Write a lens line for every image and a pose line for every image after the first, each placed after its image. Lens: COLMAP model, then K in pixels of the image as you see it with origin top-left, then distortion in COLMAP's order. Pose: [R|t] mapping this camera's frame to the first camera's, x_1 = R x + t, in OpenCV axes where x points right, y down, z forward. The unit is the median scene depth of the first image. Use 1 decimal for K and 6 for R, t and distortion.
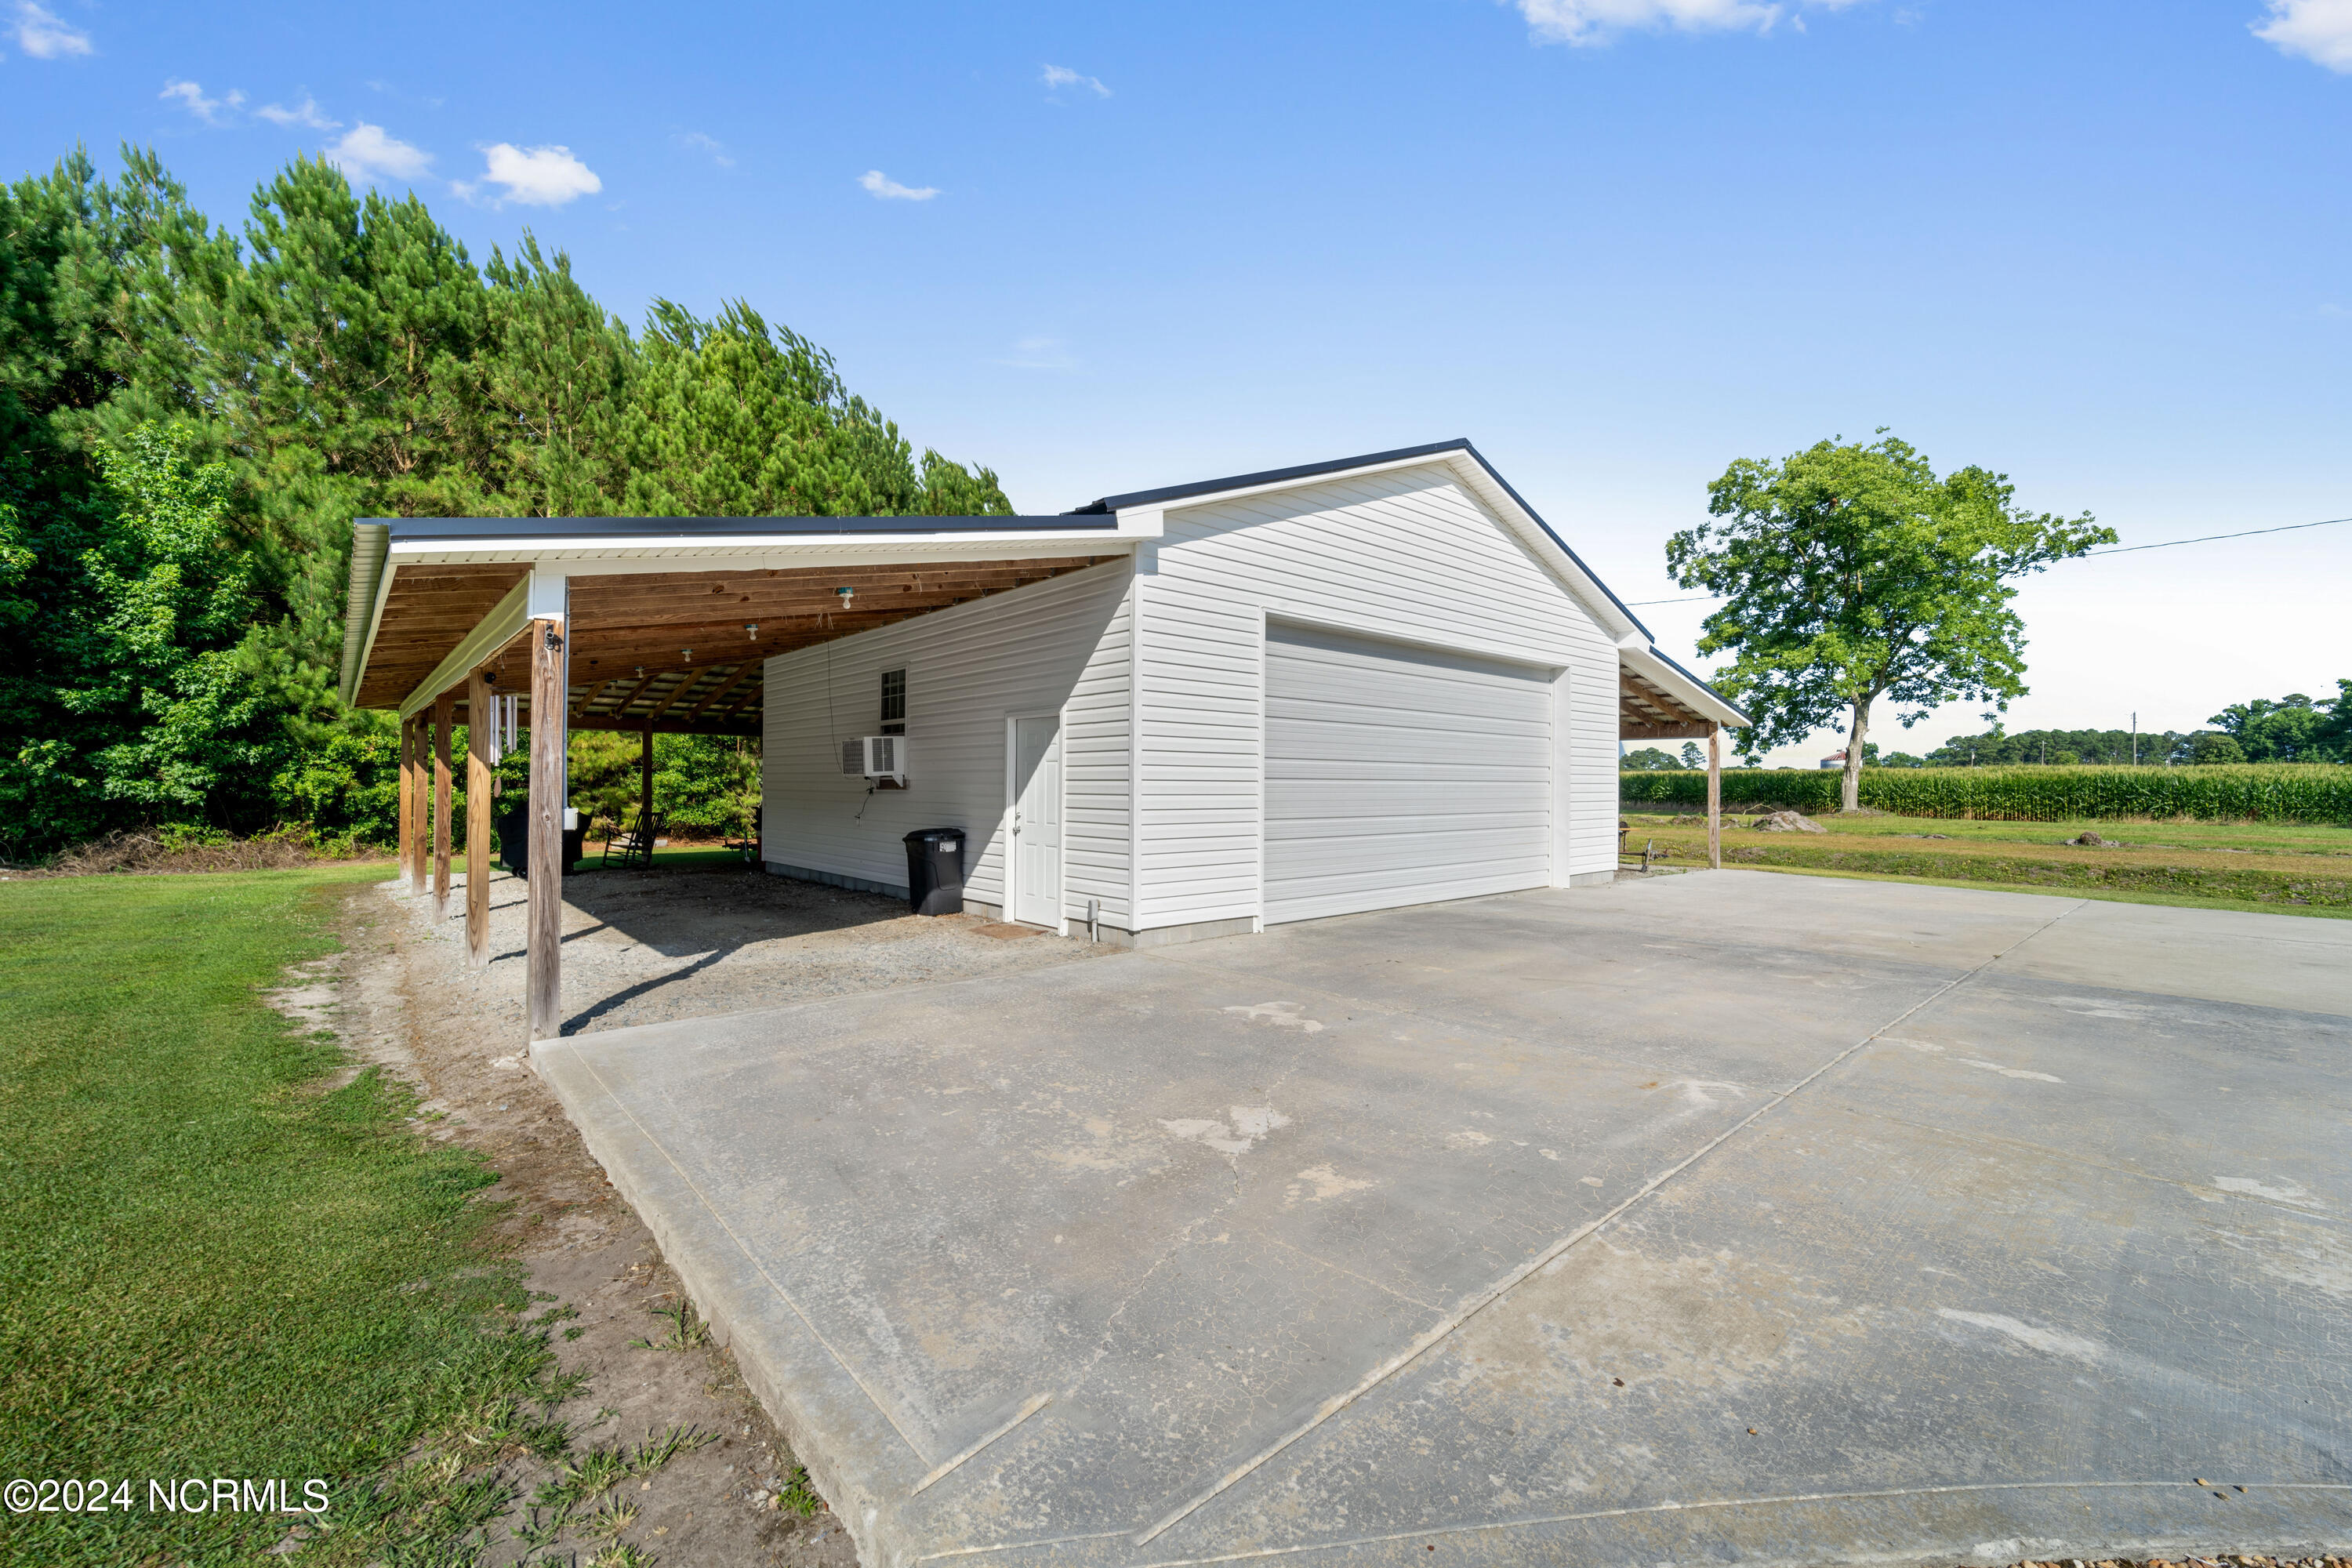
lens RADIAL K [[939.2, 0, 1184.7], [0, 939.2, 779.2], [0, 0, 1]] dist [0.004065, -0.002341]
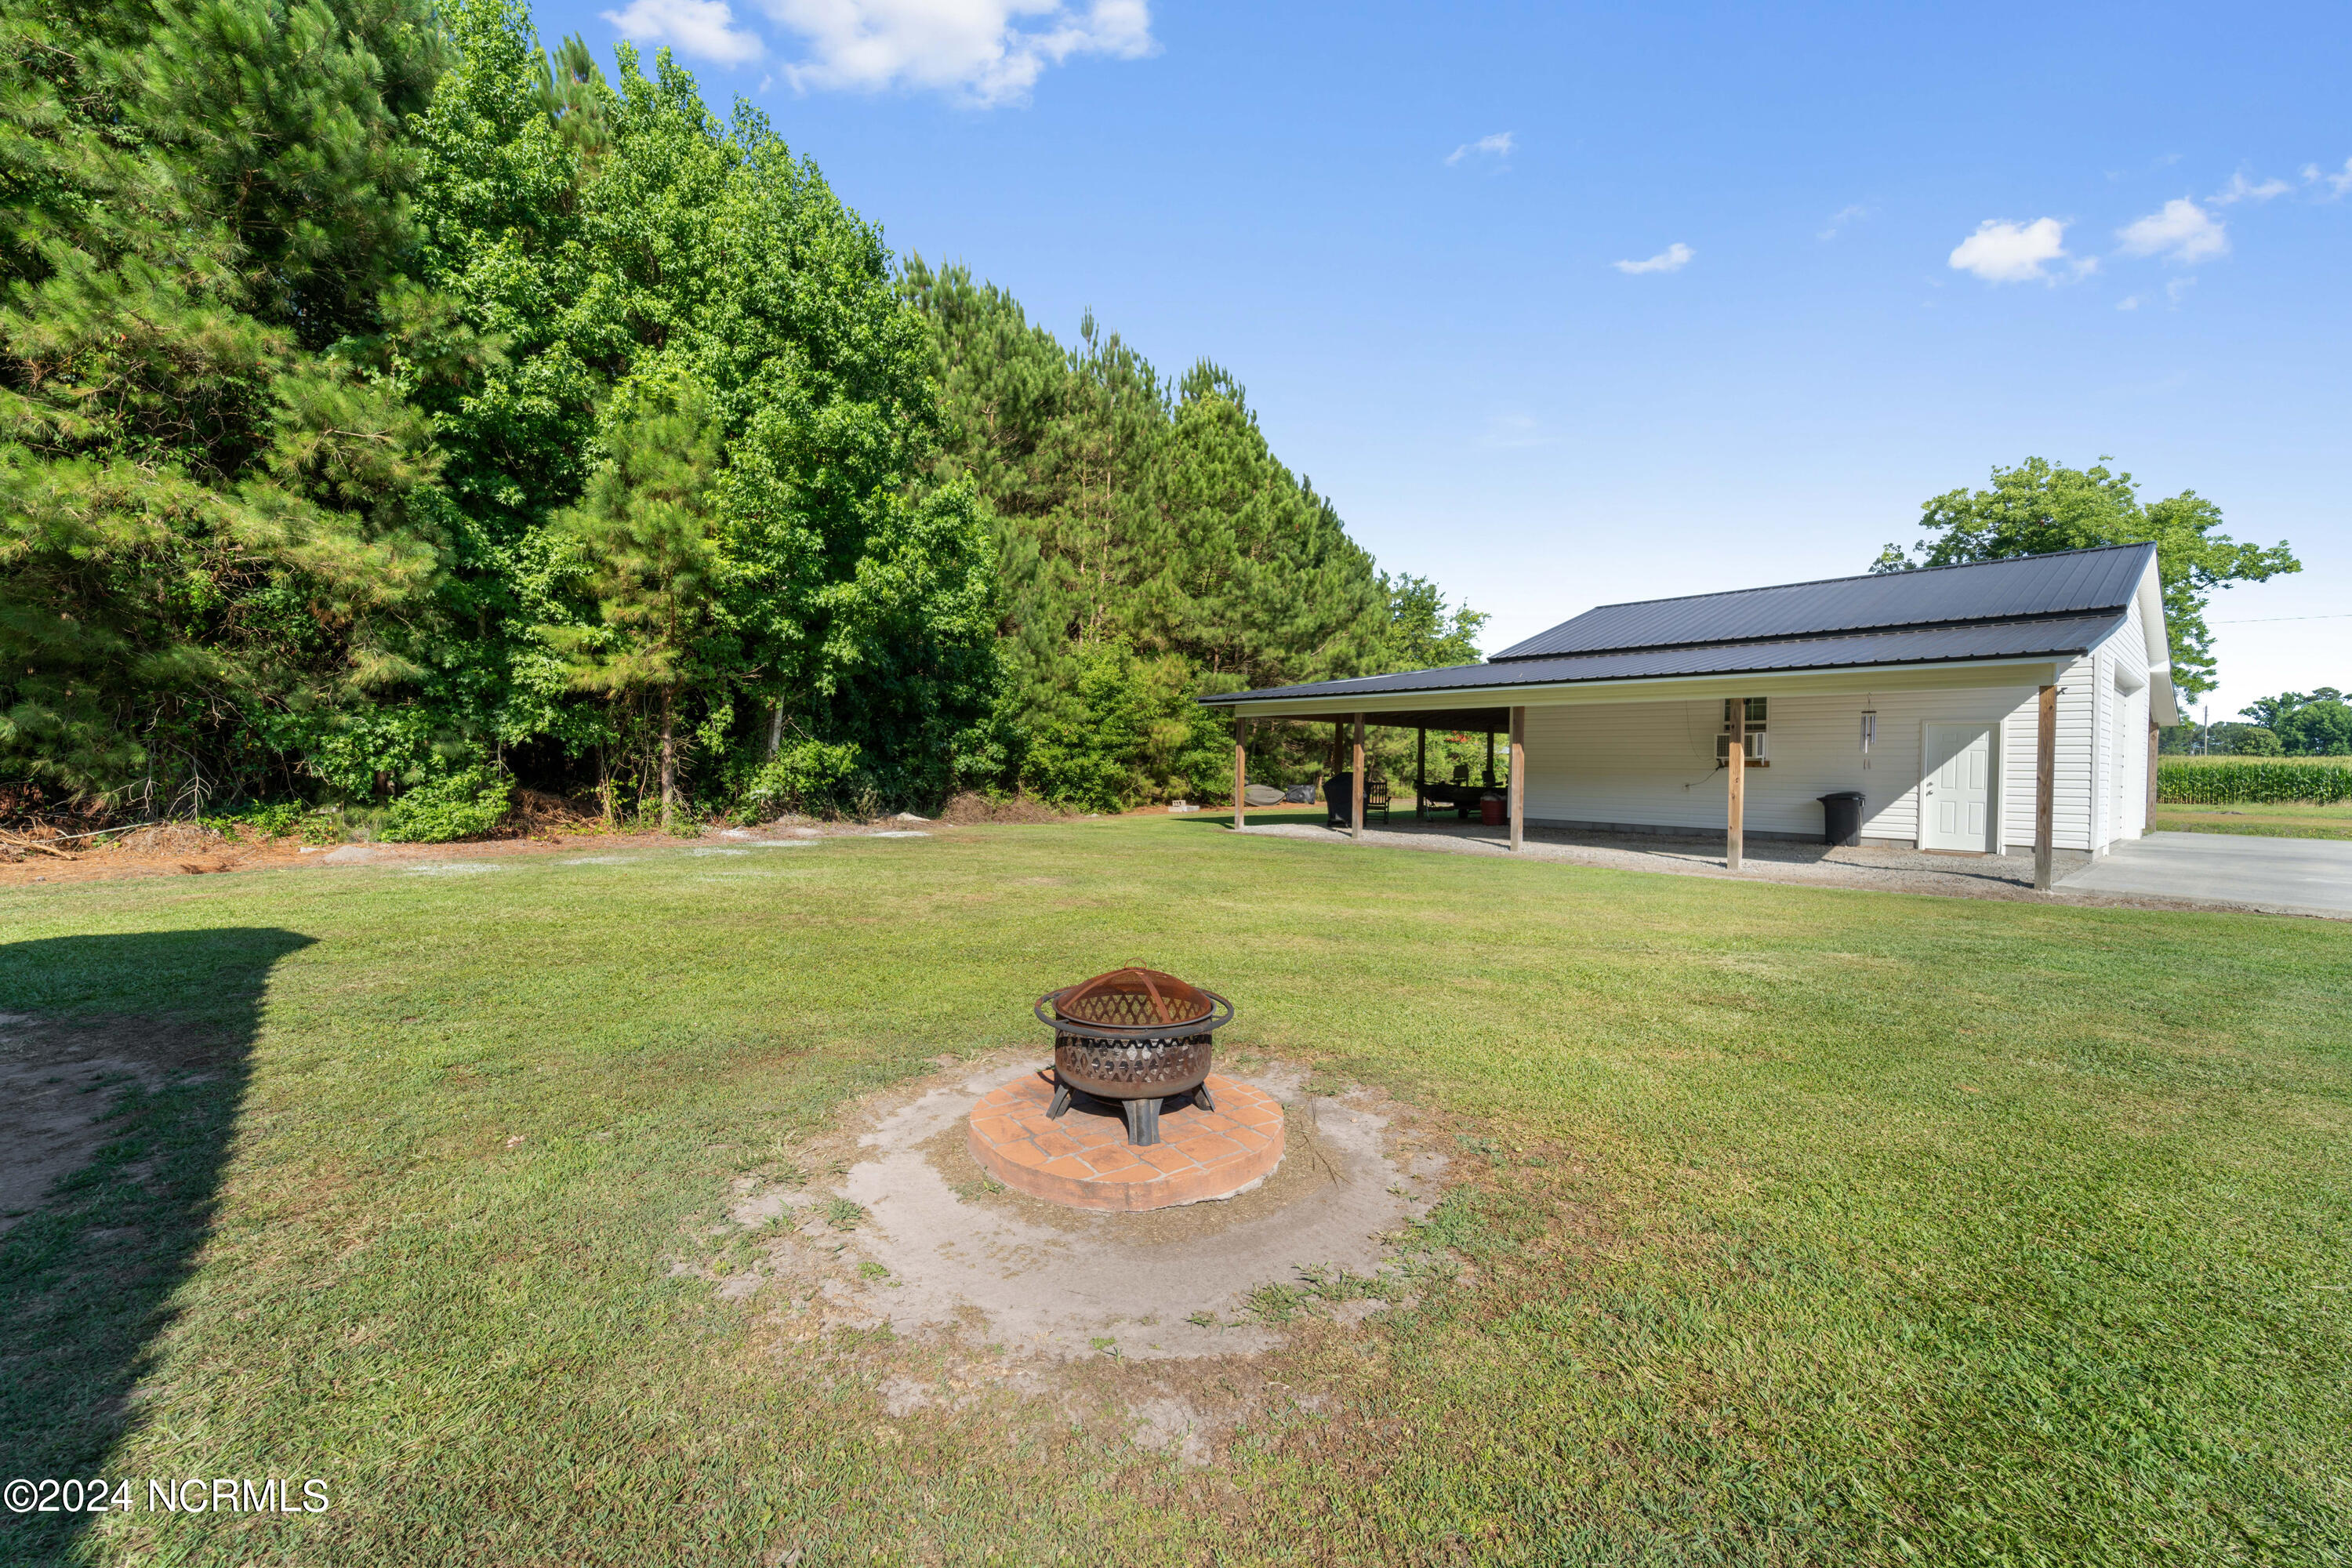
lens RADIAL K [[939.2, 0, 1164.3], [0, 939.2, 775.2], [0, 0, 1]] dist [0.004065, -0.002341]
pose [[0.999932, 0.010922, -0.003981, -0.364163], [-0.010850, 0.999782, 0.017828, 0.002042], [0.004175, -0.017783, 0.999833, -0.153339]]
